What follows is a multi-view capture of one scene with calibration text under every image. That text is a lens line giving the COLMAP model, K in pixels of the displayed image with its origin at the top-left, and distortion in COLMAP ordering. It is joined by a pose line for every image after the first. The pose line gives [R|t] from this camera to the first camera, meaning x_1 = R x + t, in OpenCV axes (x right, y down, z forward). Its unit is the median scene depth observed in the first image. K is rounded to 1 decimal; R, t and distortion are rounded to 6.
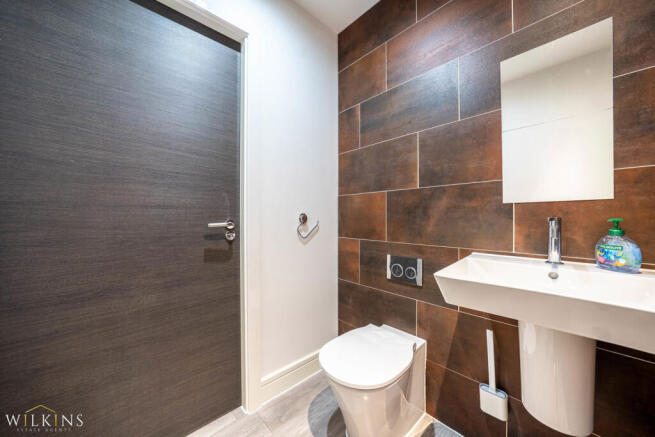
lens RADIAL K [[221.1, 0, 327.5], [0, 221.1, 218.5], [0, 0, 1]] dist [-0.000496, -0.000221]
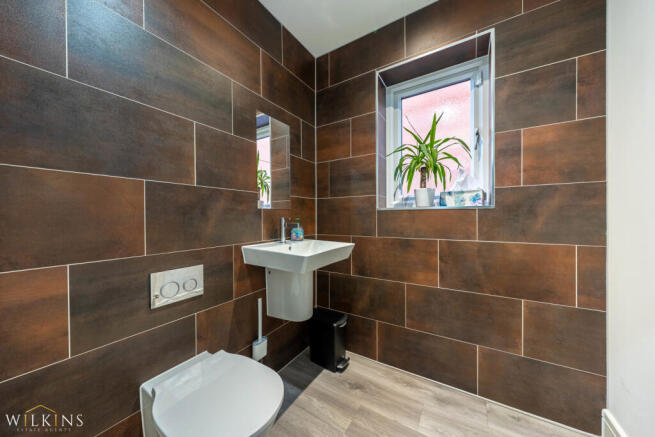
lens RADIAL K [[221.1, 0, 327.5], [0, 221.1, 218.5], [0, 0, 1]] dist [-0.000496, -0.000221]
pose [[-0.228318, -0.001569, 0.973585, -0.564612], [0.013962, 0.999891, 0.004886, -0.003433], [-0.973487, 0.014709, -0.228271, 0.686315]]
